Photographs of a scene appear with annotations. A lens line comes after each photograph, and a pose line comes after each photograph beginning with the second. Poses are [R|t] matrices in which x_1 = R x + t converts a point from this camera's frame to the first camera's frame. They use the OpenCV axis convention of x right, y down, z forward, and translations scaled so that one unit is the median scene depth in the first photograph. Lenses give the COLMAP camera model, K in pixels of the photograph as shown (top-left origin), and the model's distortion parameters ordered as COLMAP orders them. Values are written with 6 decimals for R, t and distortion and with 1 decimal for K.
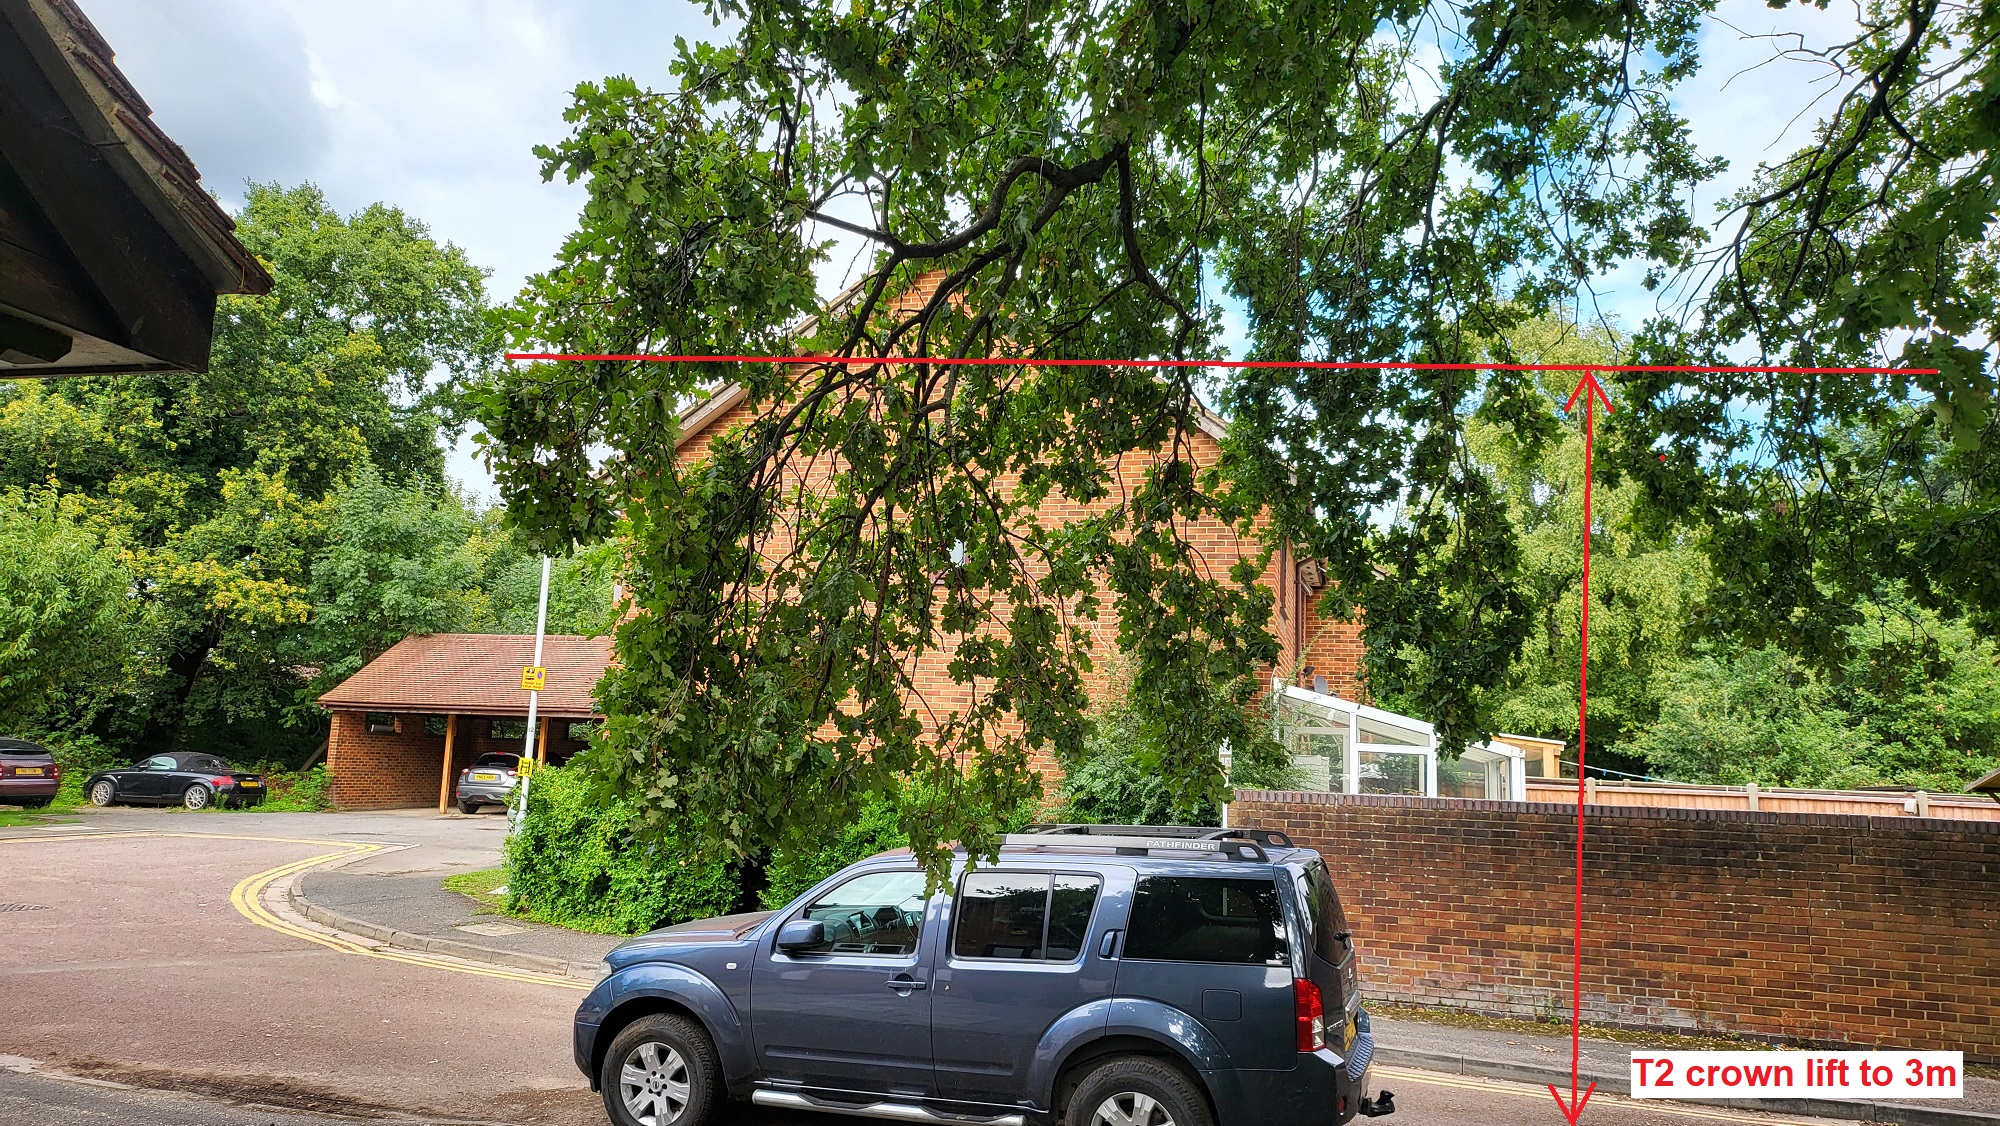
lens RADIAL K [[1404.2, 0, 1003.0], [0, 1404.2, 572.4], [0, 0, 1]] dist [0.061266, -0.038291]
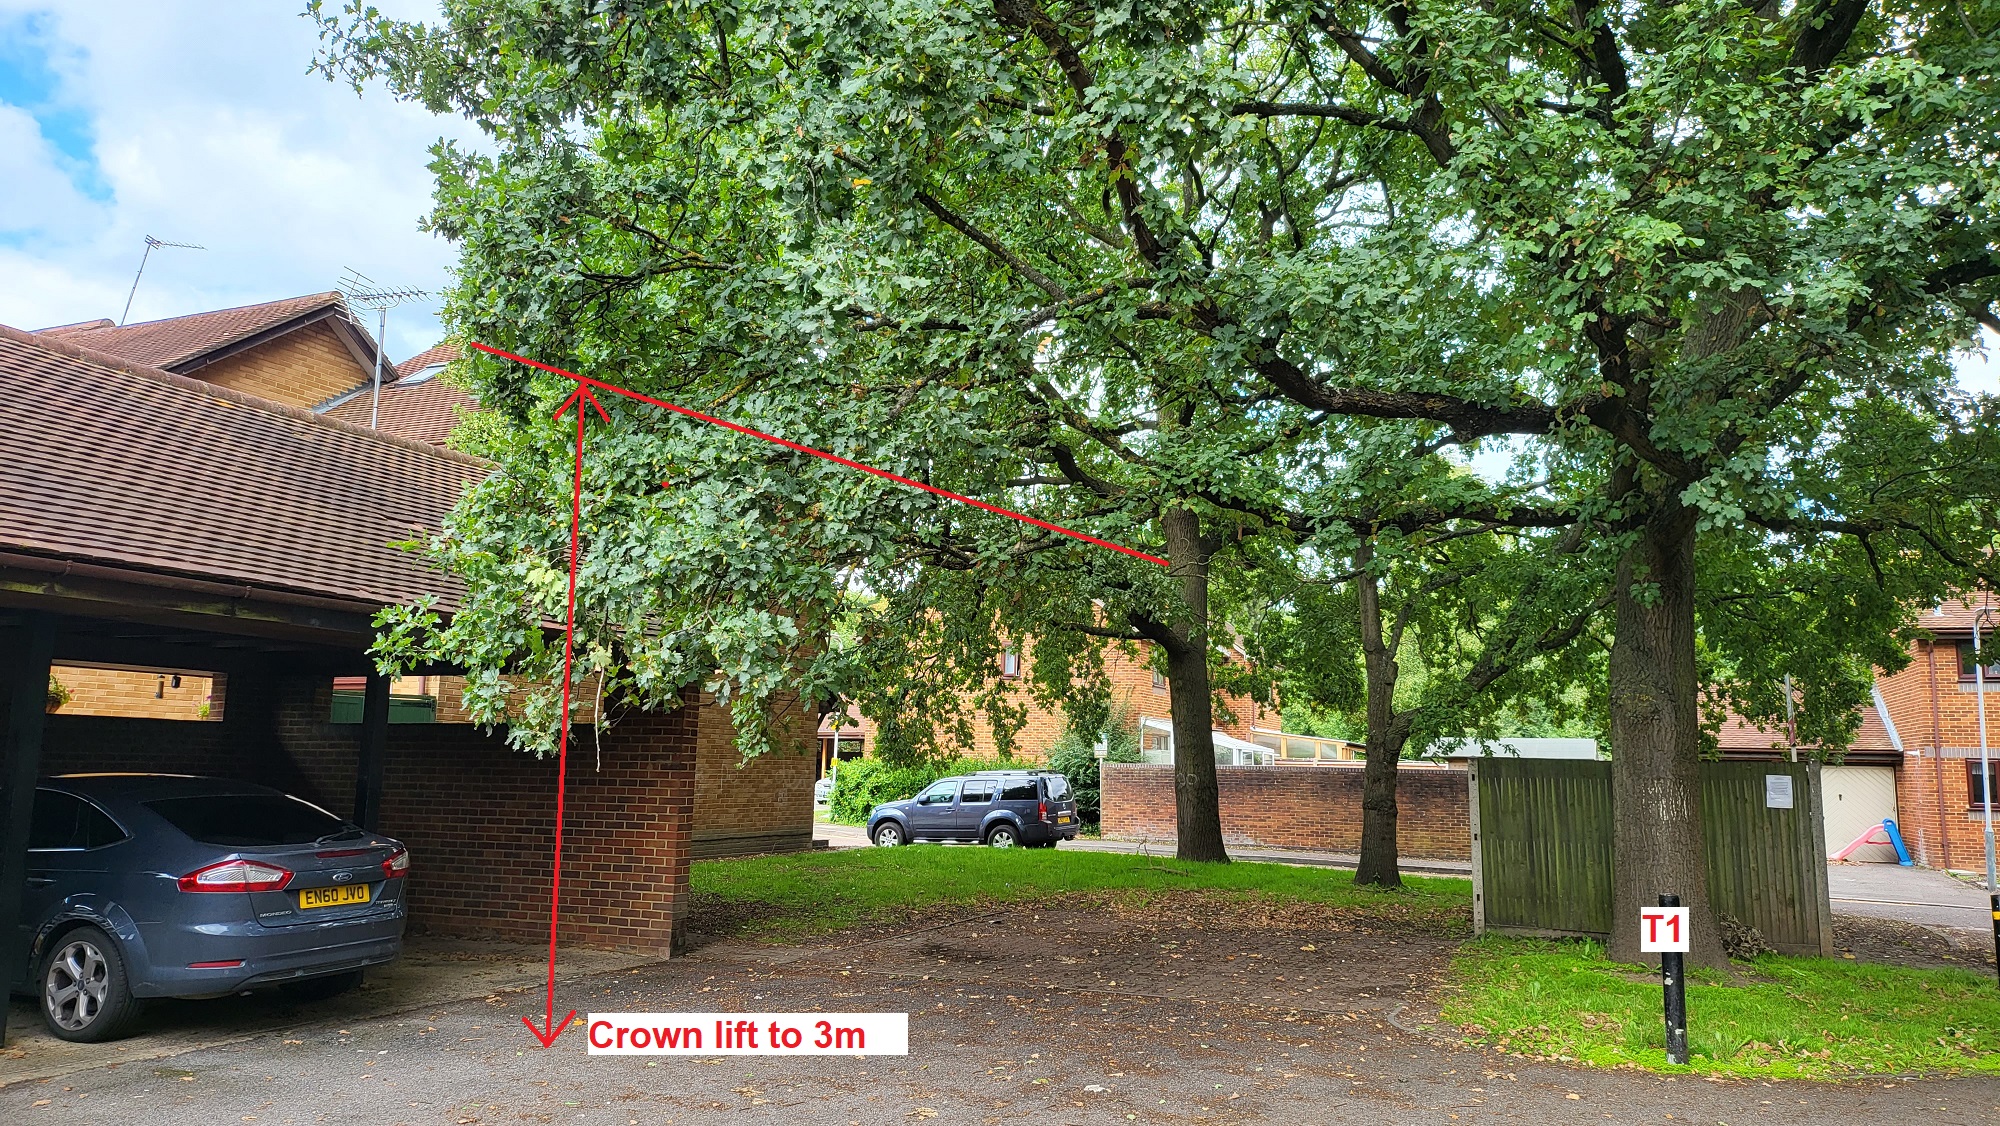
lens RADIAL K [[1404.2, 0, 1004.1], [0, 1404.2, 569.7], [0, 0, 1]] dist [0.061266, -0.038291]
pose [[0.986913, -0.040952, -0.155967, 0.675169], [0.039597, 0.999146, -0.011789, -0.302771], [0.156317, 0.005459, 0.987692, -2.670387]]
